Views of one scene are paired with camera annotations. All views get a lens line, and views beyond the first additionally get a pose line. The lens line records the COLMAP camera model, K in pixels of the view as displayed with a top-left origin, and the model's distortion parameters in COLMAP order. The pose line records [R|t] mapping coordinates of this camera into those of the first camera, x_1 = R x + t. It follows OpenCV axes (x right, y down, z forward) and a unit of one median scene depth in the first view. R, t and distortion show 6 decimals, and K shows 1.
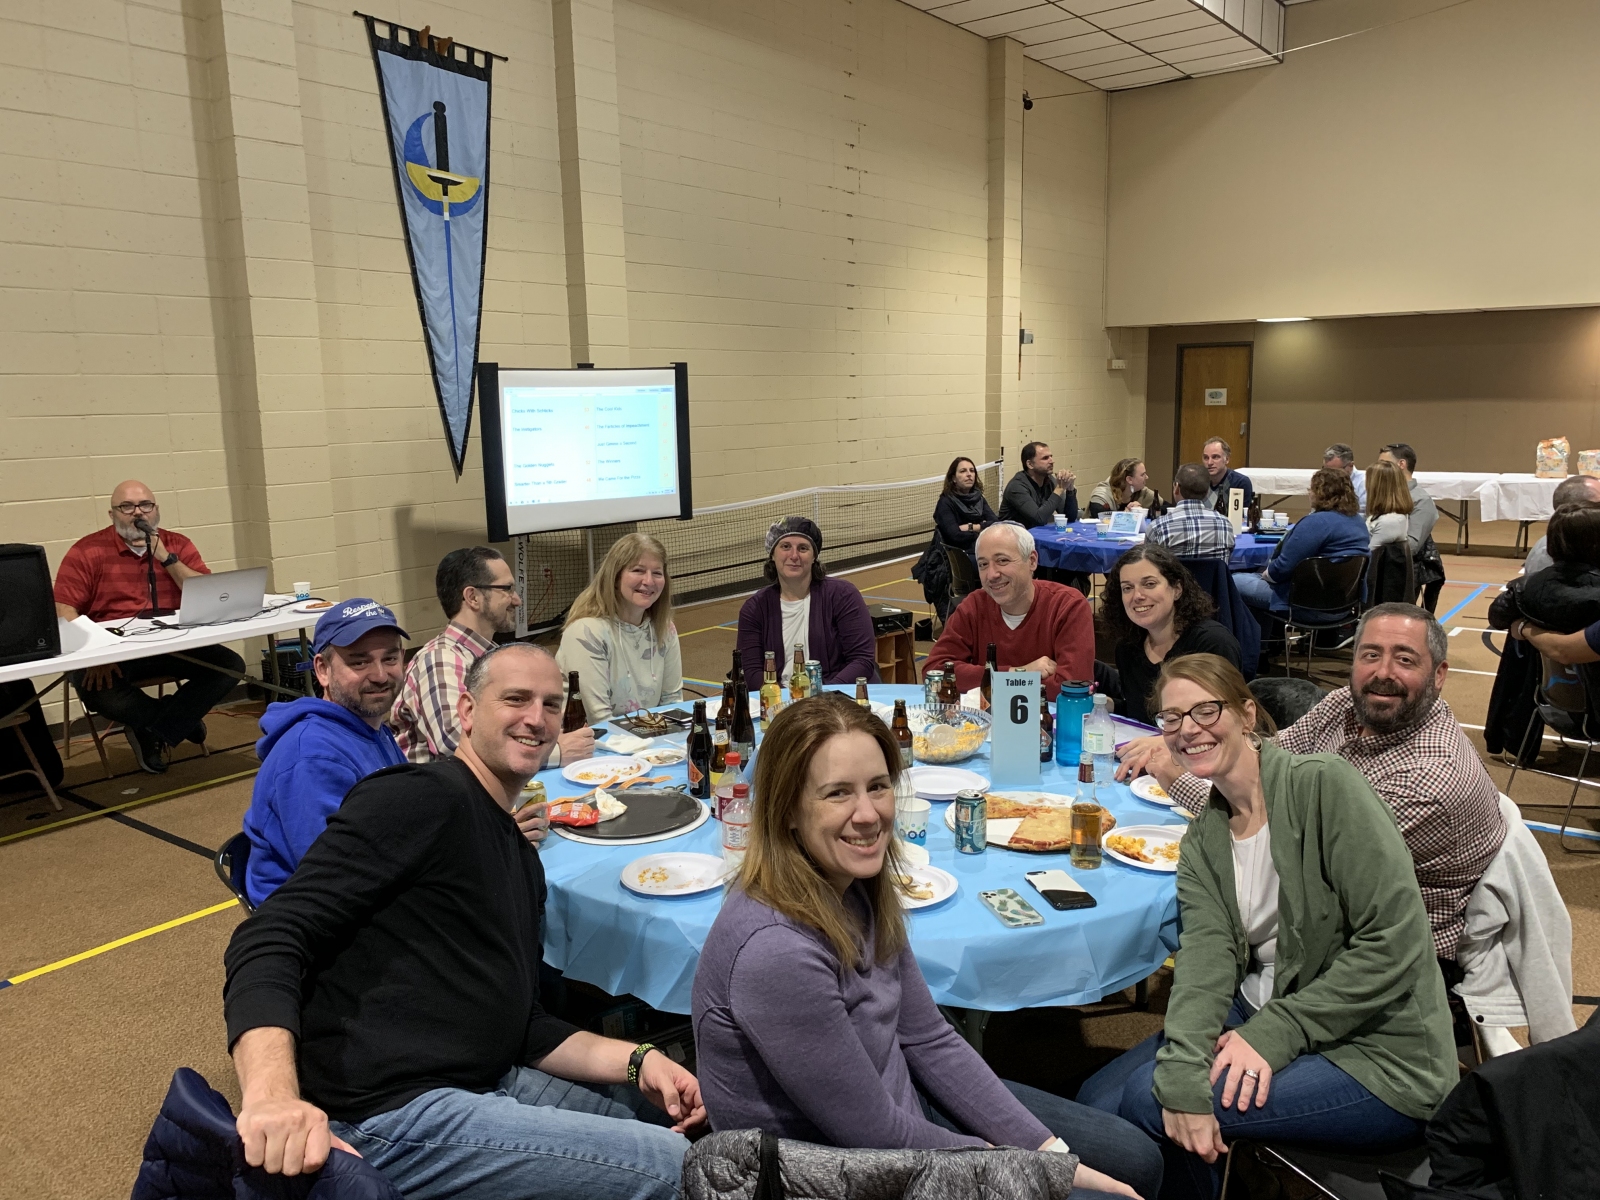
lens RADIAL K [[1203.4, 0, 802.3], [0, 1203.4, 599.0], [0, 0, 1]] dist [0.013348, 0.002629]
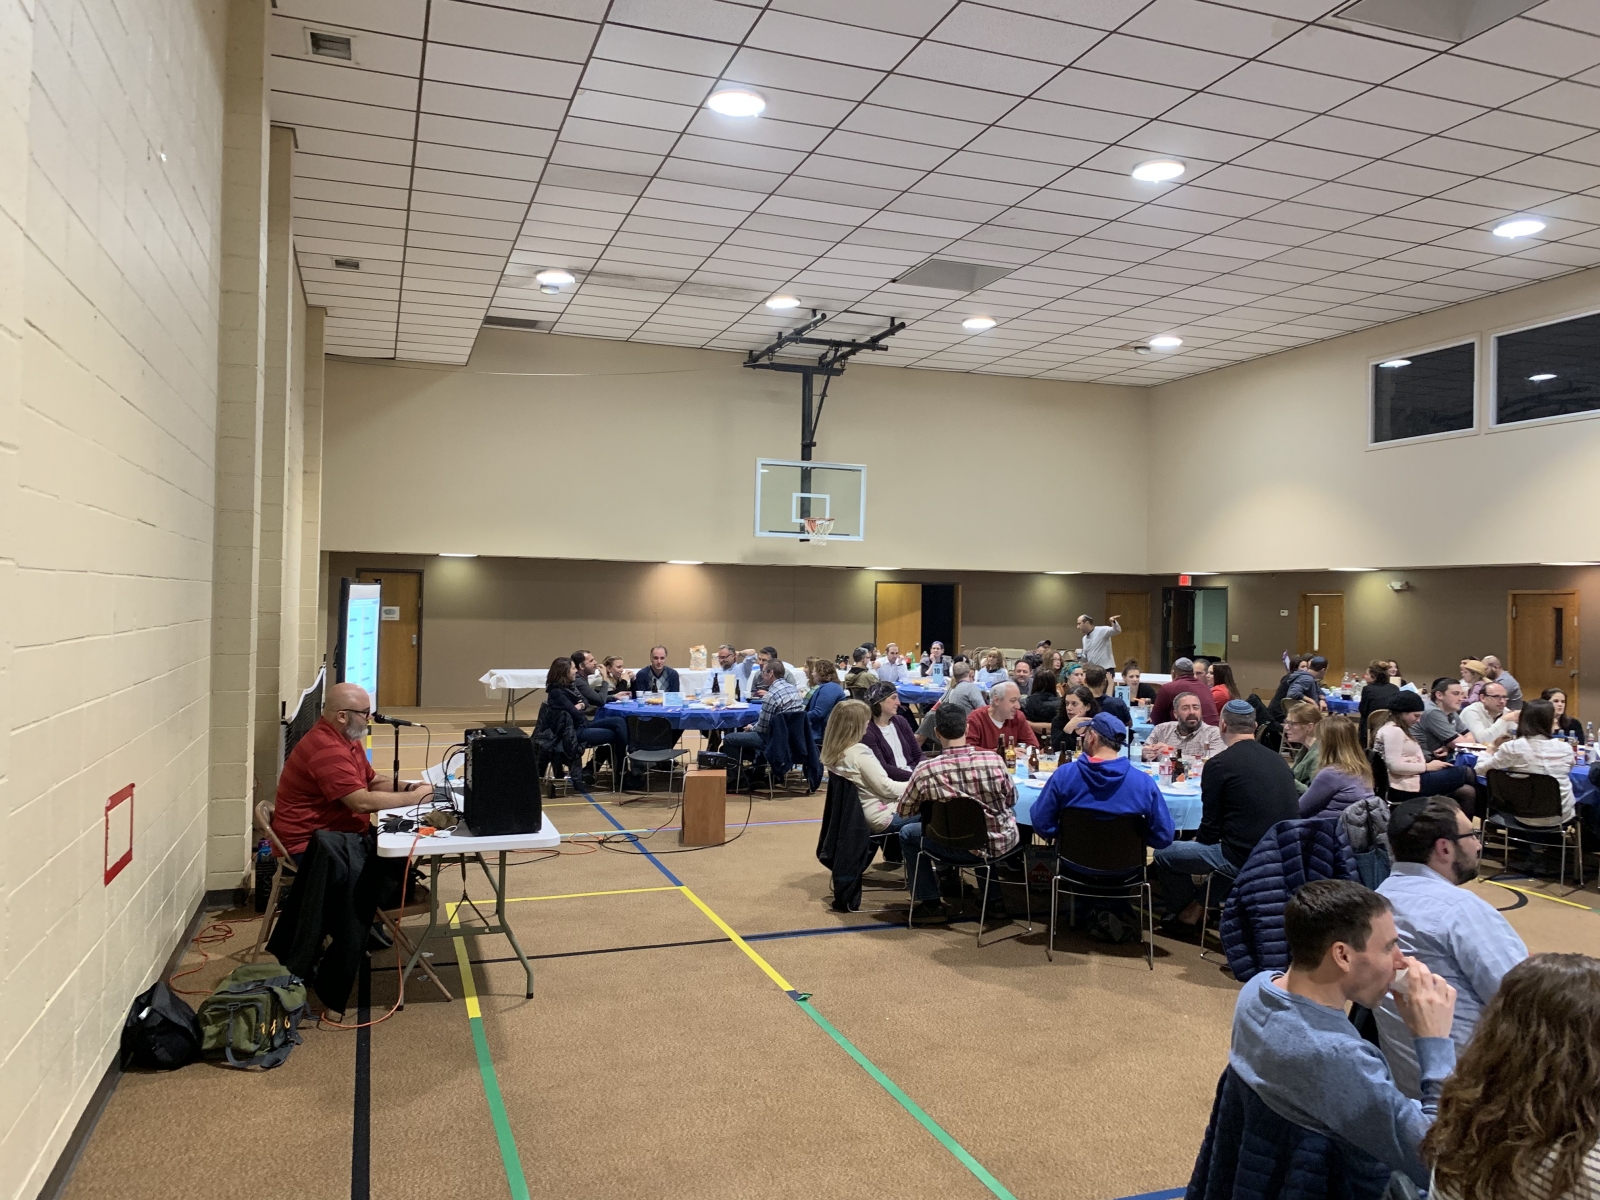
lens RADIAL K [[1203.4, 0, 801.0], [0, 1203.4, 597.9], [0, 0, 1]] dist [0.013348, 0.002629]
pose [[0.553924, 0.032553, 0.831931, -0.447581], [0.110616, 0.987499, -0.112292, -0.002842], [-0.825186, 0.154226, 0.543399, 0.008958]]
